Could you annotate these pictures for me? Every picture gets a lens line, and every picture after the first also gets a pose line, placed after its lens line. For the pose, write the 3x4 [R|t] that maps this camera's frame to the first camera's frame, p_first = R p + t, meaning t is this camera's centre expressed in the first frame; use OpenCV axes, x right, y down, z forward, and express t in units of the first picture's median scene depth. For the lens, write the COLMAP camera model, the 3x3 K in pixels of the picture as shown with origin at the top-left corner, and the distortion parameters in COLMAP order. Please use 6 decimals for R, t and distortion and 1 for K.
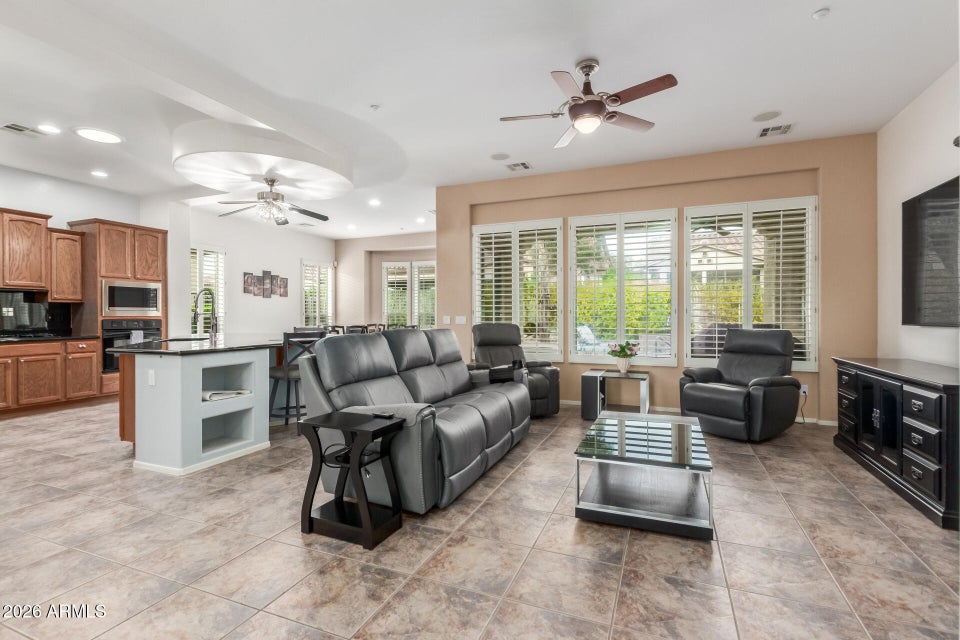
lens RADIAL K [[454.7, 0, 483.1], [0, 454.7, 316.7], [0, 0, 1]] dist [0.011882, -0.002969]
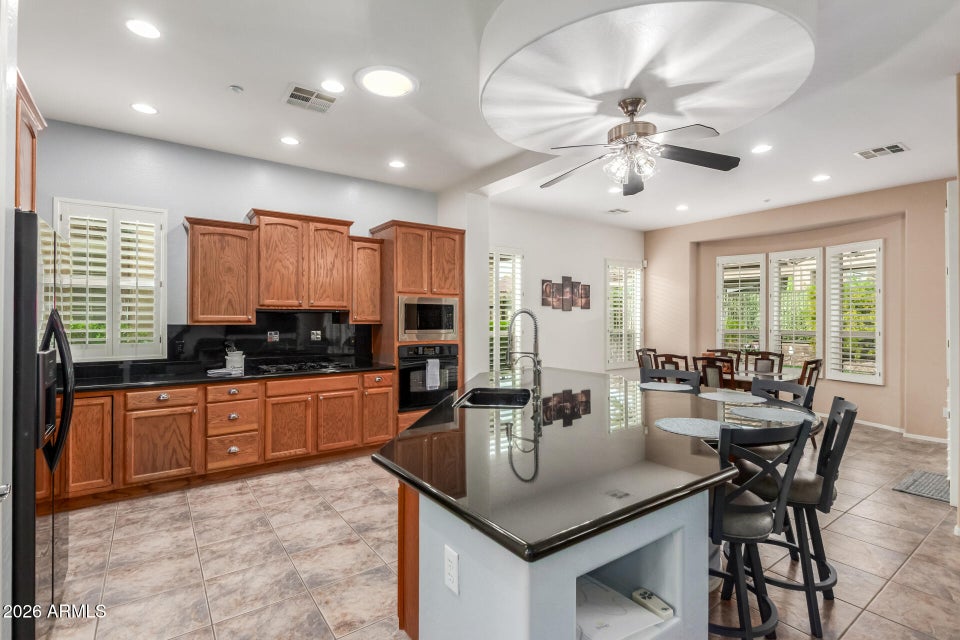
lens RADIAL K [[454.7, 0, 476.7], [0, 454.7, 318.4], [0, 0, 1]] dist [0.011882, -0.002969]
pose [[0.846639, 0.003894, -0.532154, -0.336059], [-0.005833, 0.999981, -0.001964, -0.047020], [0.532136, 0.004767, 0.846646, 0.457942]]
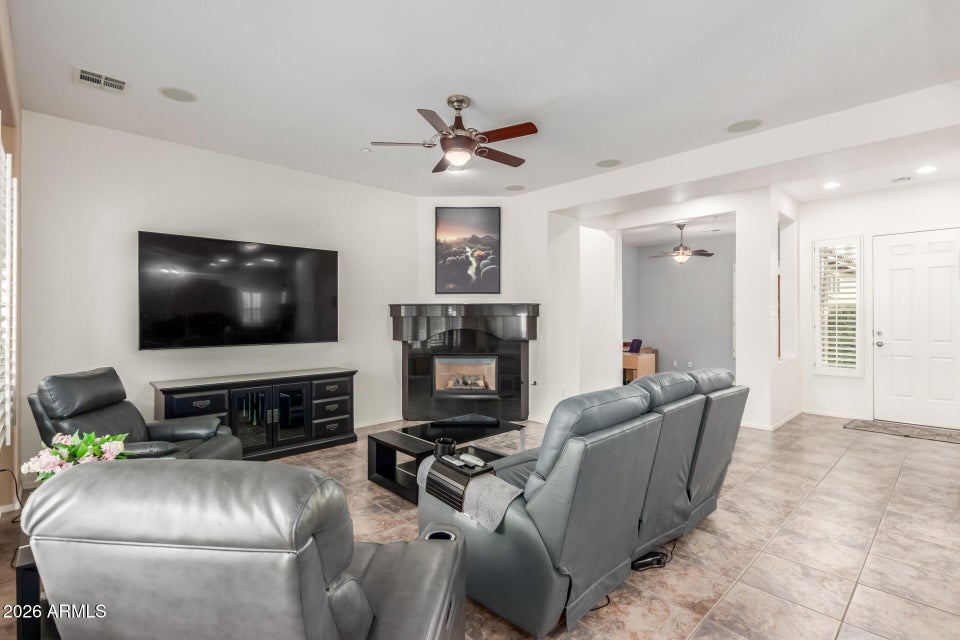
lens RADIAL K [[454.7, 0, 482.3], [0, 454.7, 316.5], [0, 0, 1]] dist [0.011882, -0.002969]
pose [[-0.915101, 0.002428, 0.403217, -0.149890], [0.003444, 0.999992, 0.001796, -0.043768], [-0.403210, 0.003032, -0.915102, 1.247141]]
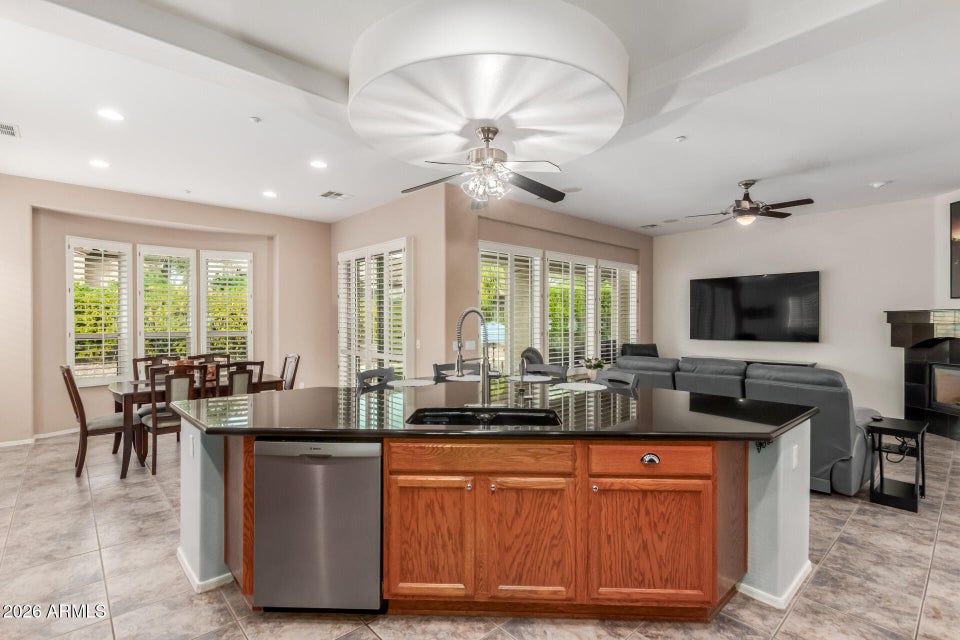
lens RADIAL K [[454.7, 0, 482.5], [0, 454.7, 324.5], [0, 0, 1]] dist [0.011882, -0.002969]
pose [[0.420177, -0.004949, 0.907429, -1.028448], [0.000695, 0.999987, 0.005132, -0.045362], [-0.907442, -0.001525, 0.420175, 0.757546]]
